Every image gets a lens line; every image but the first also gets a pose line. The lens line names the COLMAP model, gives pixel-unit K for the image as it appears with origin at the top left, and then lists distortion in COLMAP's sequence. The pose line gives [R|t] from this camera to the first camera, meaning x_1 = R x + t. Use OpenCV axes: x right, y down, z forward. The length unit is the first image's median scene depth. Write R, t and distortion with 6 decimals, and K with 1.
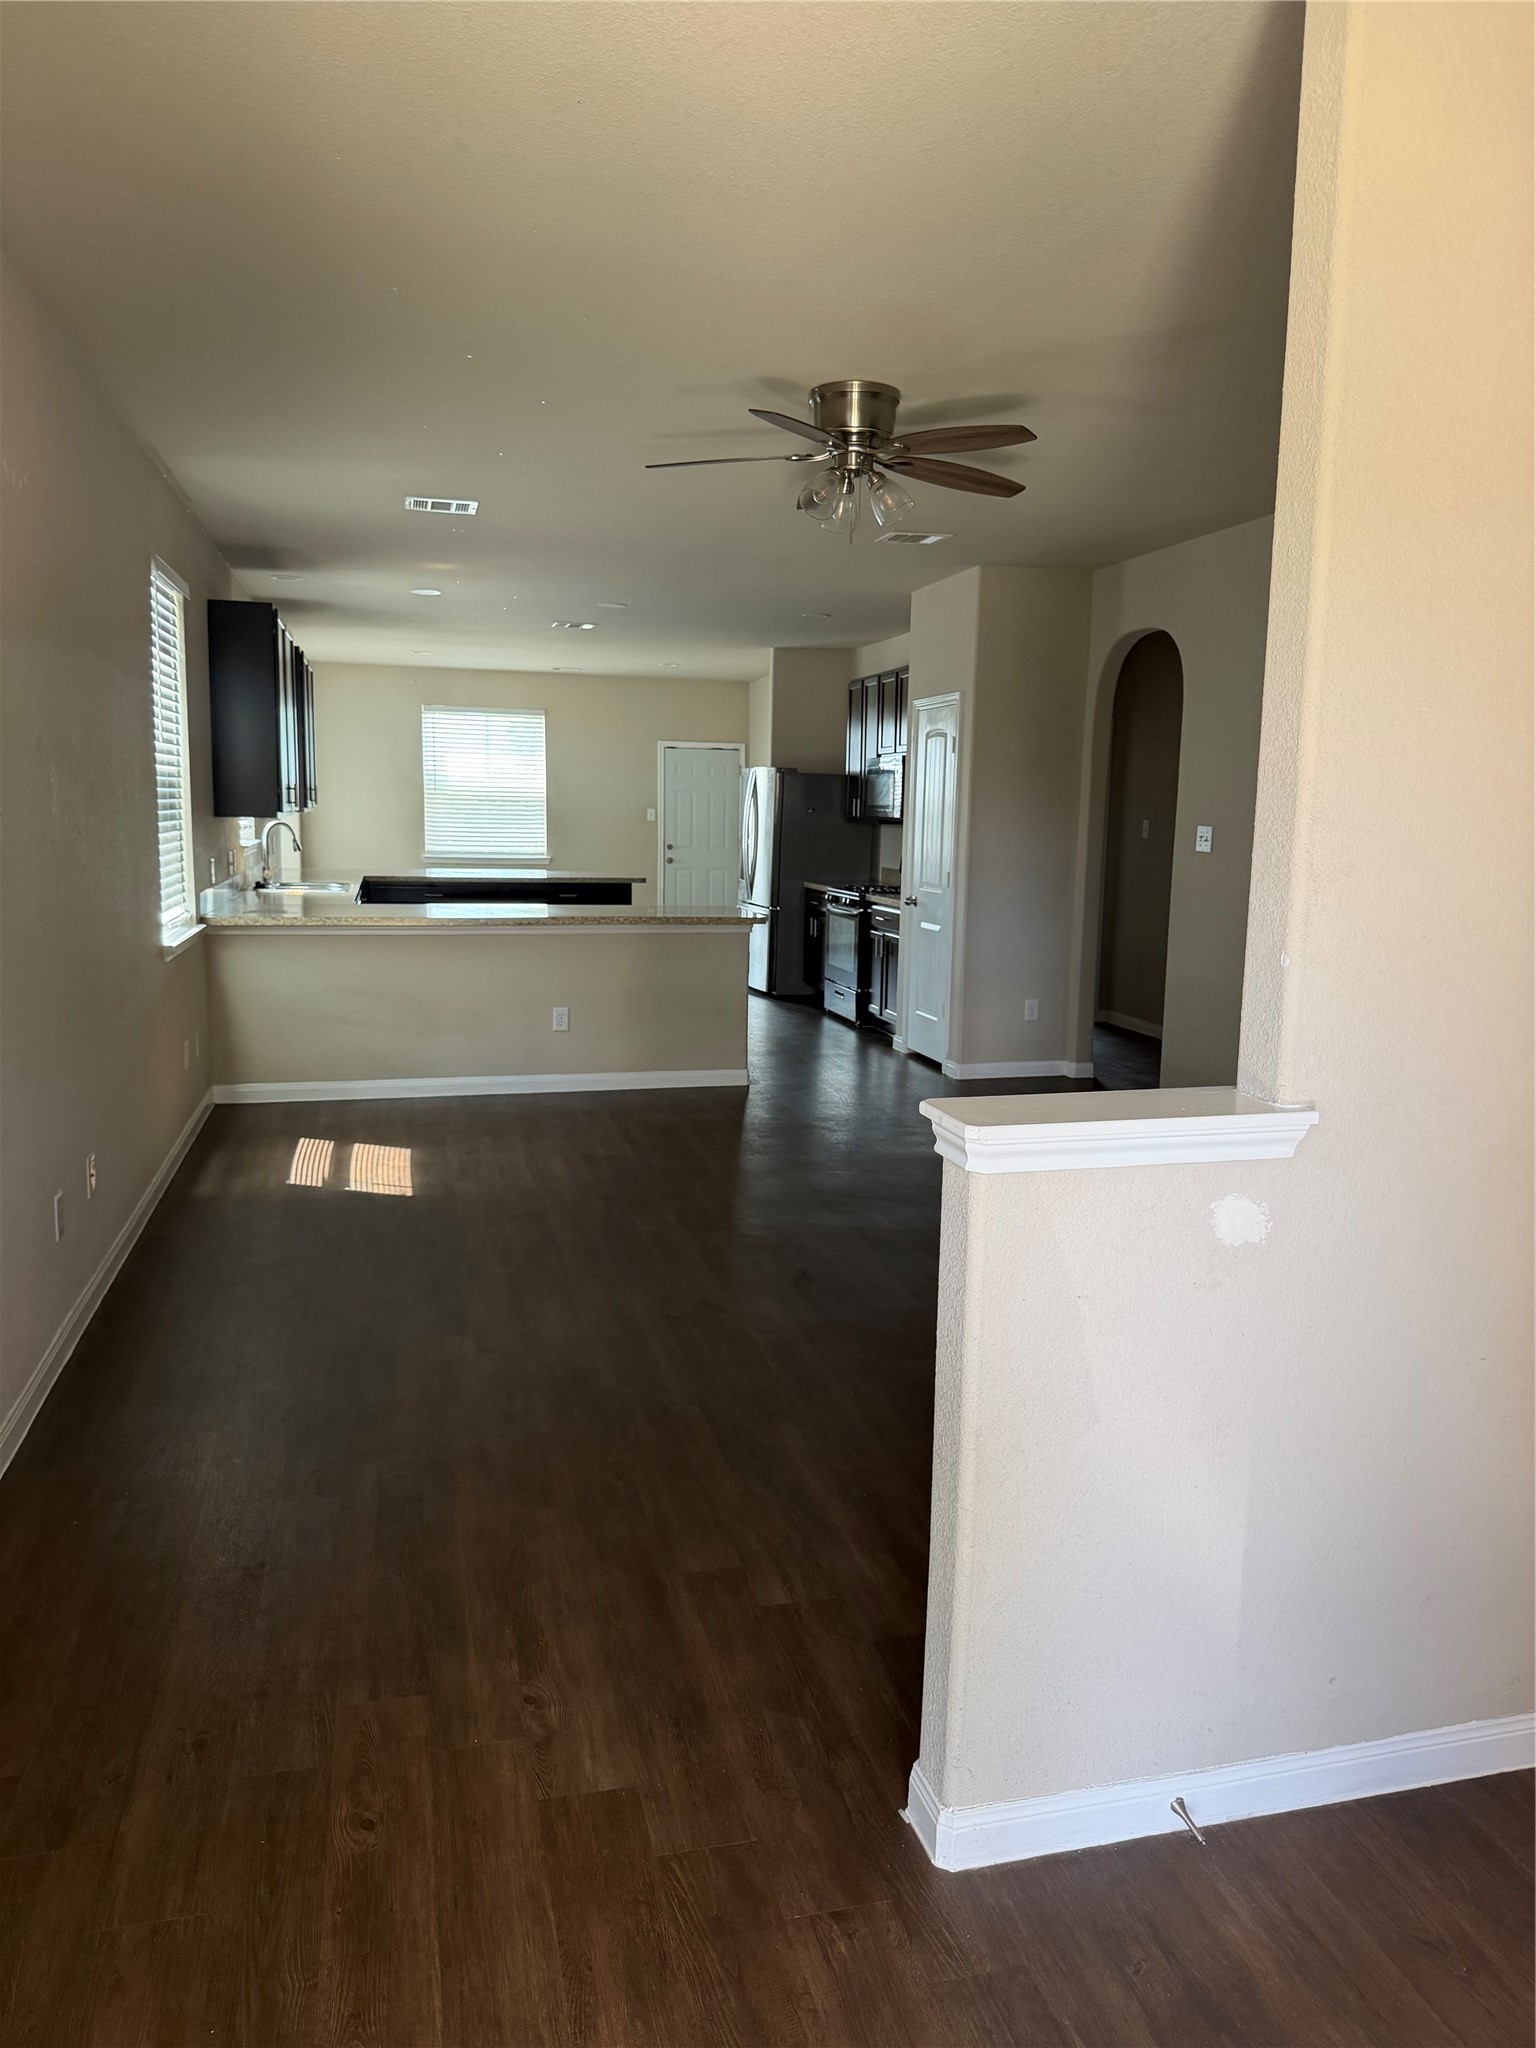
lens RADIAL K [[1436.3, 0, 770.7], [0, 1436.3, 1008.0], [0, 0, 1]] dist [0.165233, -0.332551]
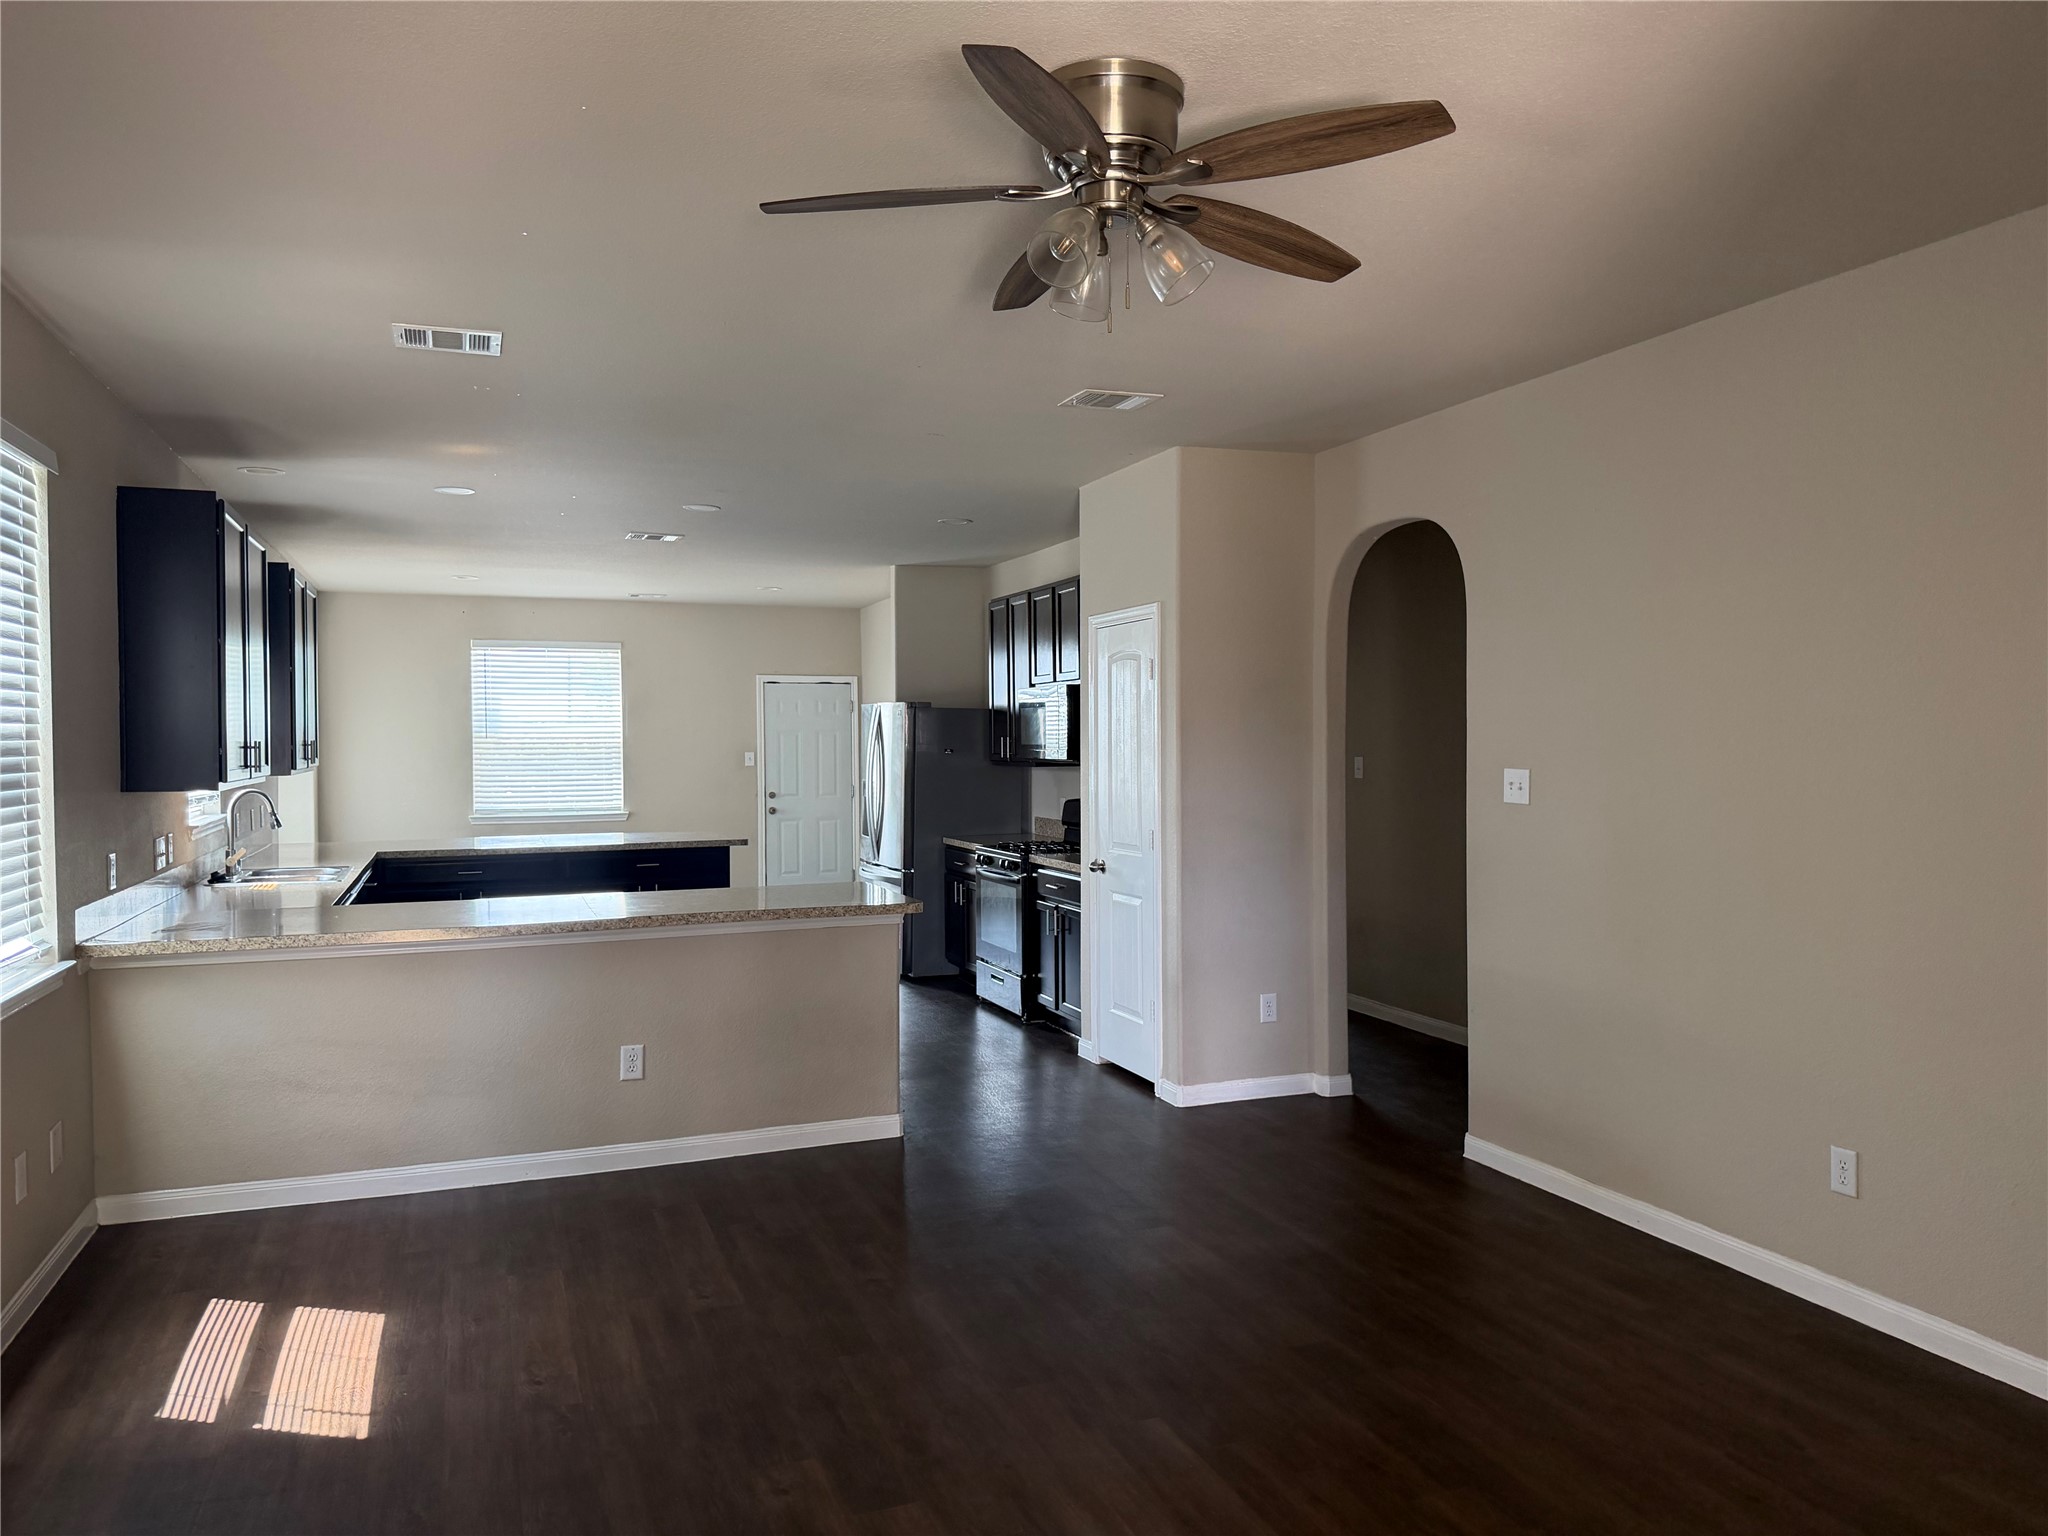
lens RADIAL K [[1420.4, 0, 1024.0], [0, 1420.4, 768.0], [0, 0, 1]] dist [0.145574, -0.255850]
pose [[0.993289, -0.026051, 0.112691, -0.028900], [0.039251, 0.992408, -0.116555, -0.040489], [-0.108799, 0.120196, 0.986770, 0.246724]]
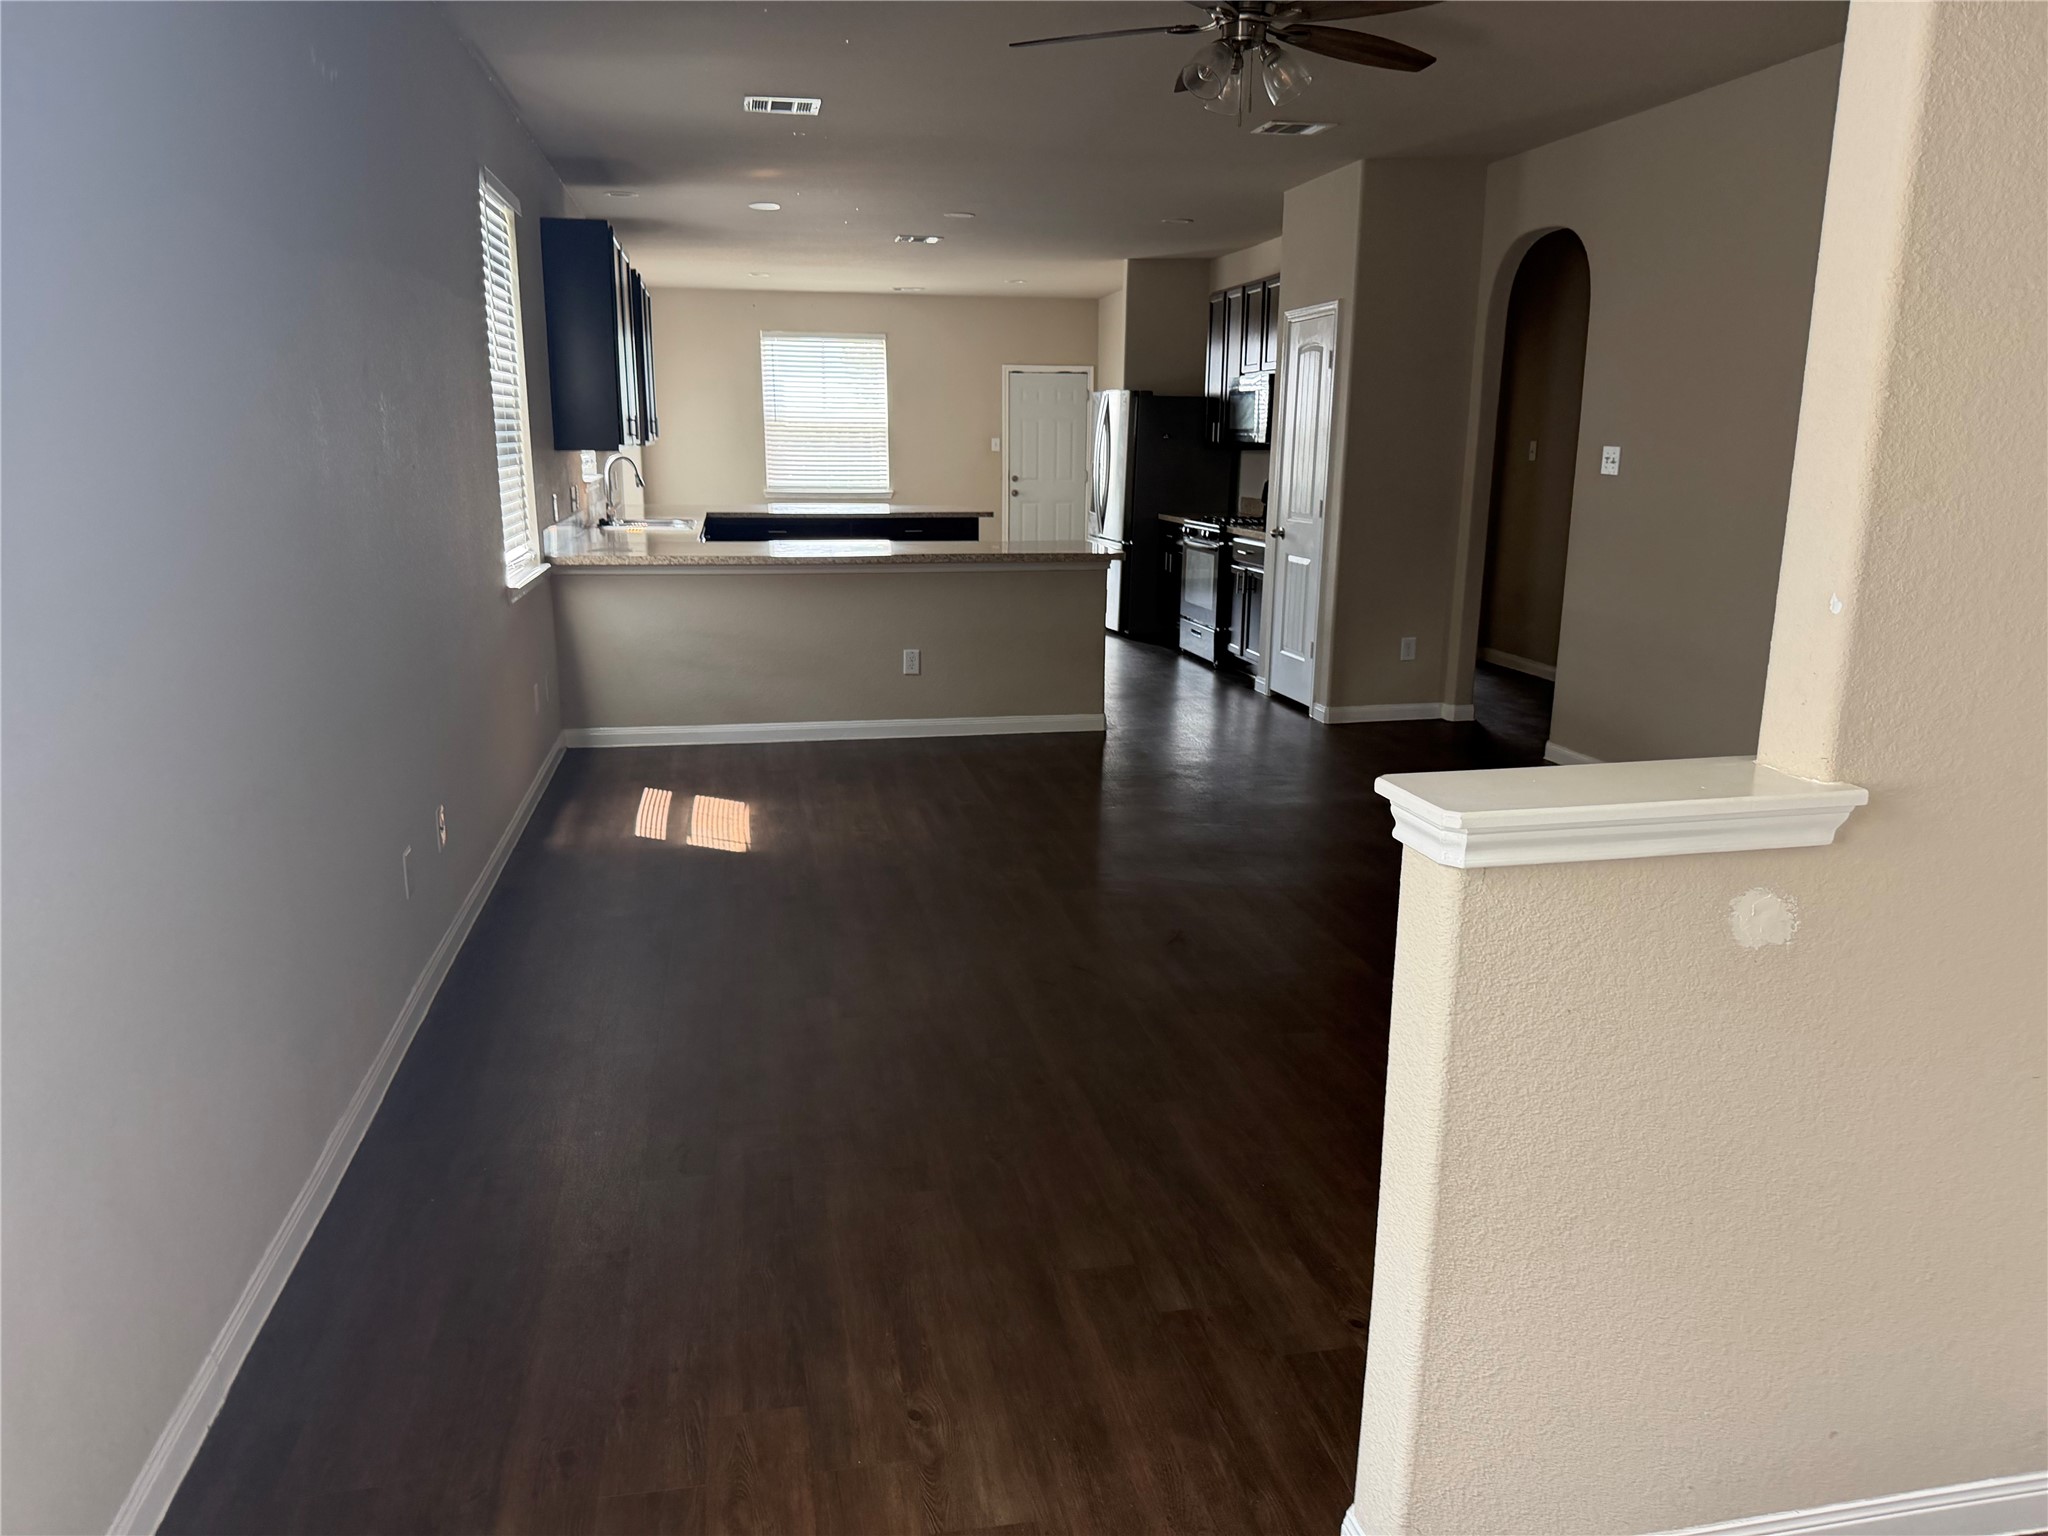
lens RADIAL K [[1432.5, 0, 1012.3], [0, 1432.5, 779.7], [0, 0, 1]] dist [0.183639, -0.391207]
pose [[0.997772, 0.002632, -0.066662, -0.012590], [0.003665, 0.995549, 0.094171, -0.003597], [0.066614, -0.094206, 0.993322, 0.037247]]
